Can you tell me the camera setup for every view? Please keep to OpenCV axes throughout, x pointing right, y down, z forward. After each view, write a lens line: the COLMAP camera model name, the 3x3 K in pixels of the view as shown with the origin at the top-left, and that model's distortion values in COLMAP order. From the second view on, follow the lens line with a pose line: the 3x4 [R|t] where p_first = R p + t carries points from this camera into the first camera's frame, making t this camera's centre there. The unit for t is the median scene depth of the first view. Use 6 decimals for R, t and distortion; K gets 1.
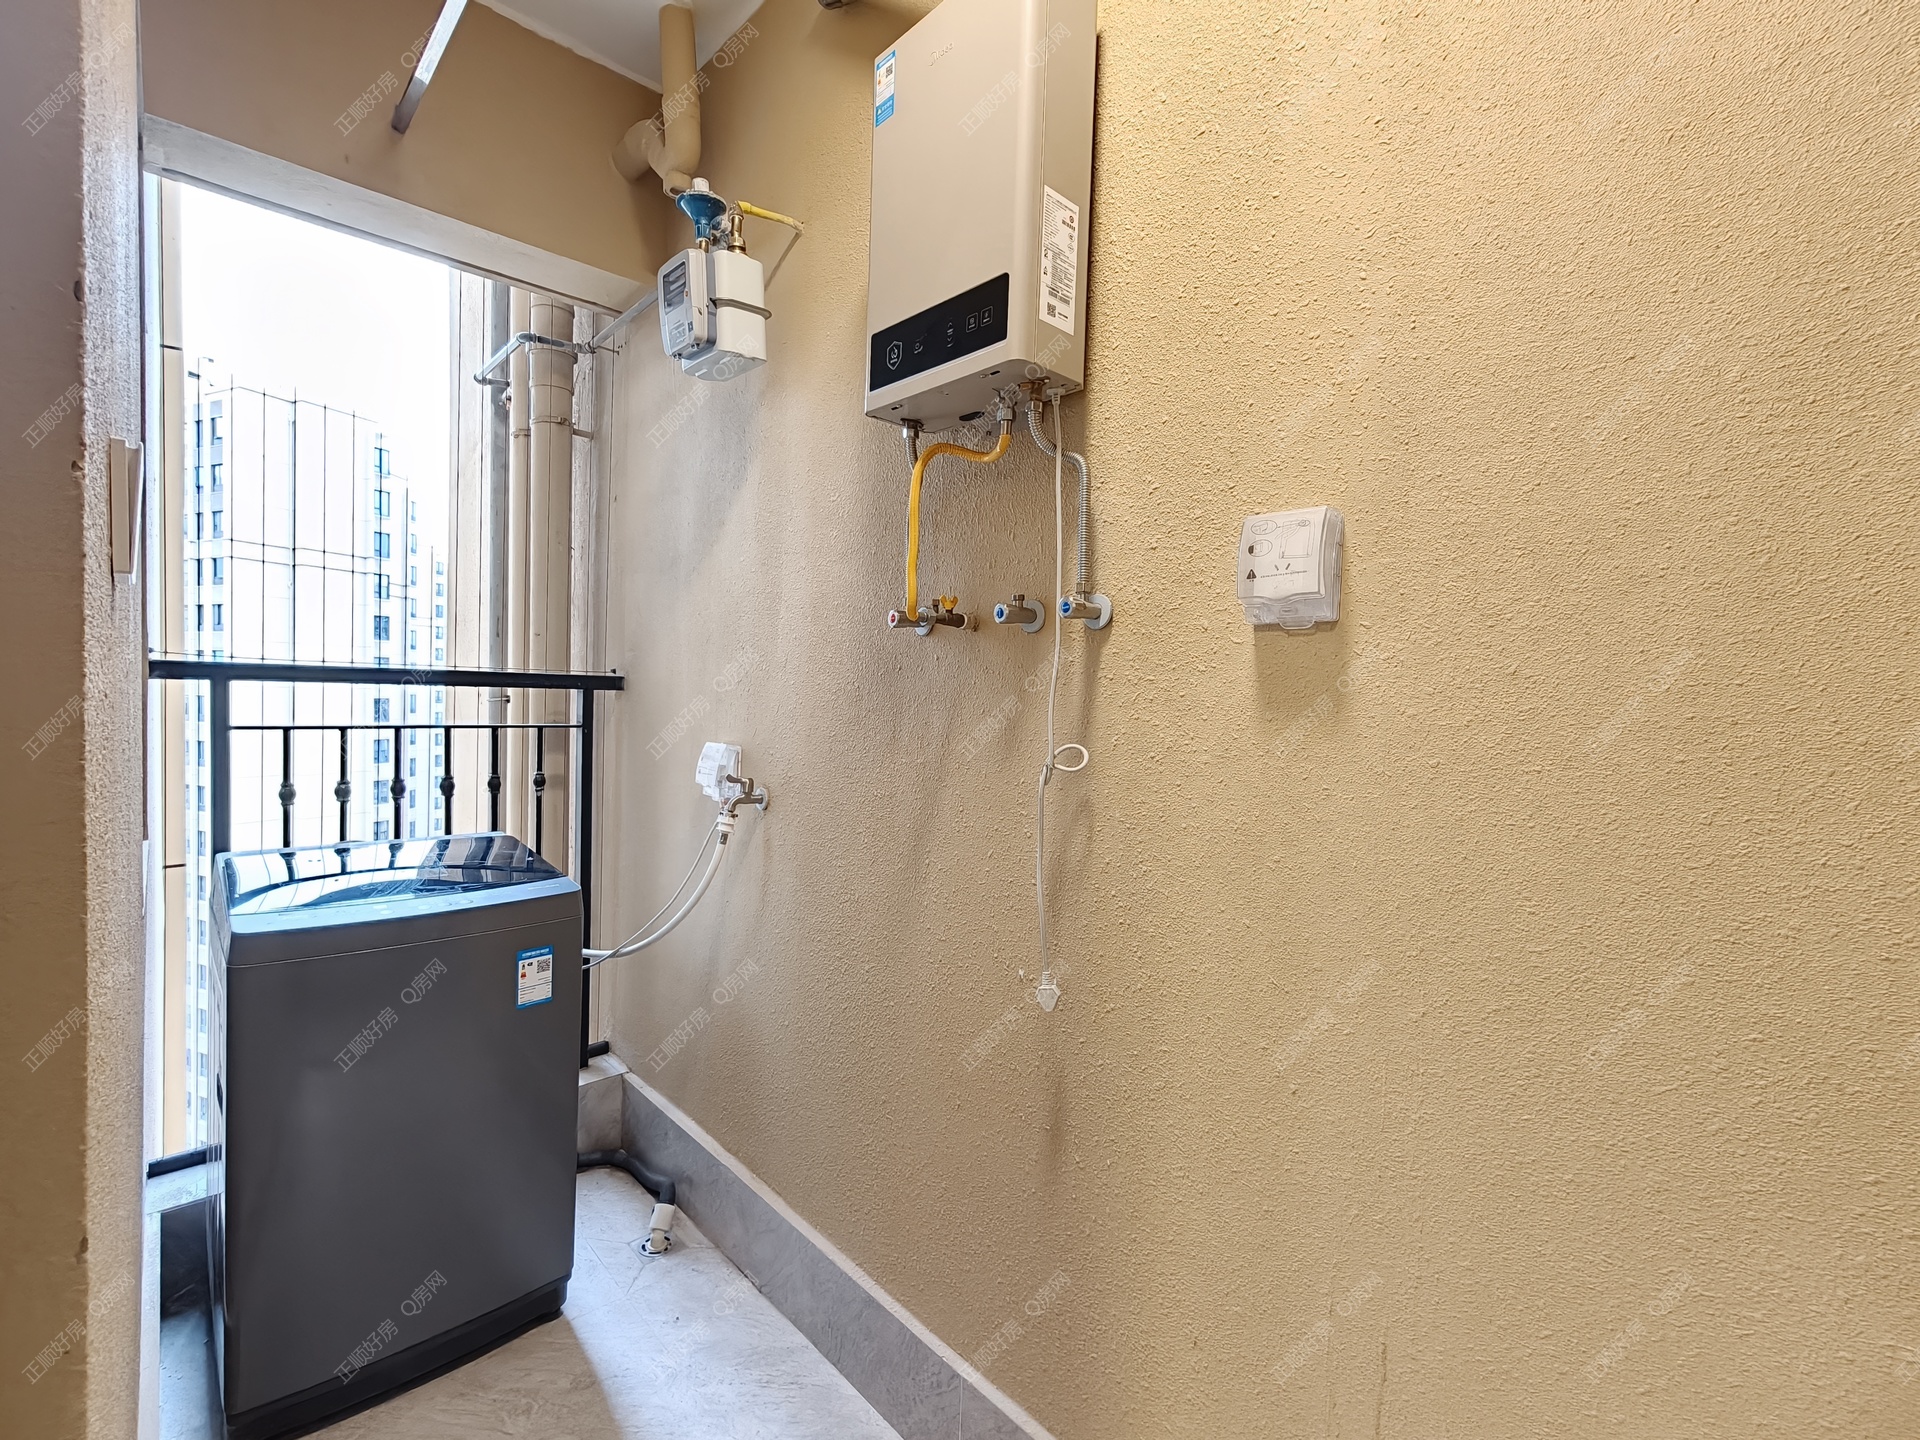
lens RADIAL K [[858.5, 0, 951.6], [0, 858.5, 722.1], [0, 0, 1]] dist [0.000133, -0.000201]
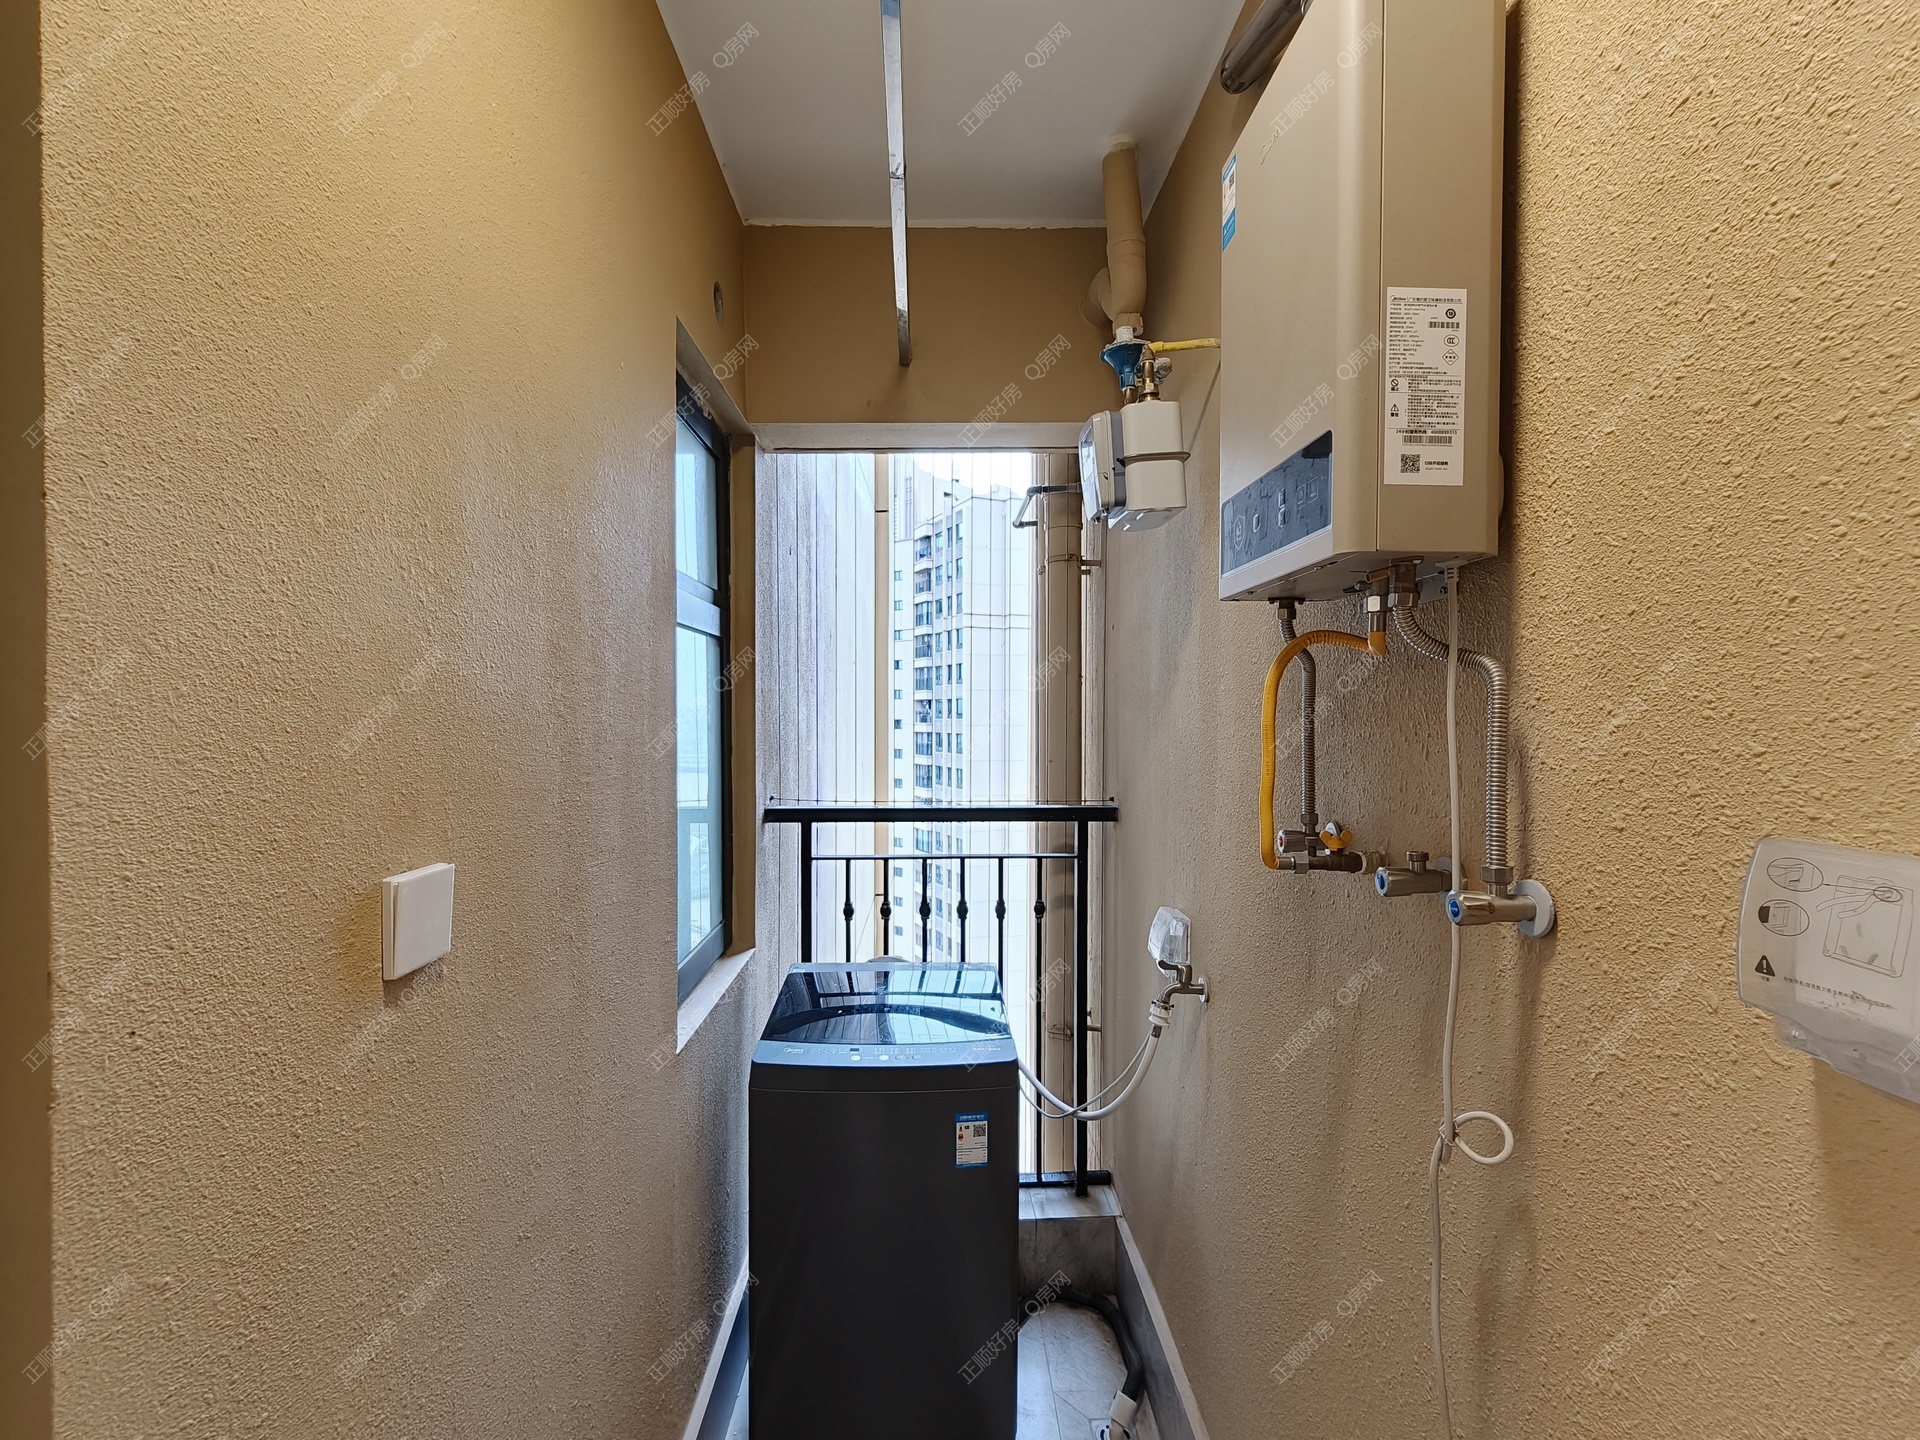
lens RADIAL K [[858.5, 0, 951.6], [0, 858.5, 722.1], [0, 0, 1]] dist [0.000133, -0.000201]
pose [[0.750414, -0.019765, -0.660672, 0.194010], [-0.002243, 0.999471, -0.032449, -0.175501], [0.660964, 0.025832, 0.749973, 0.185704]]
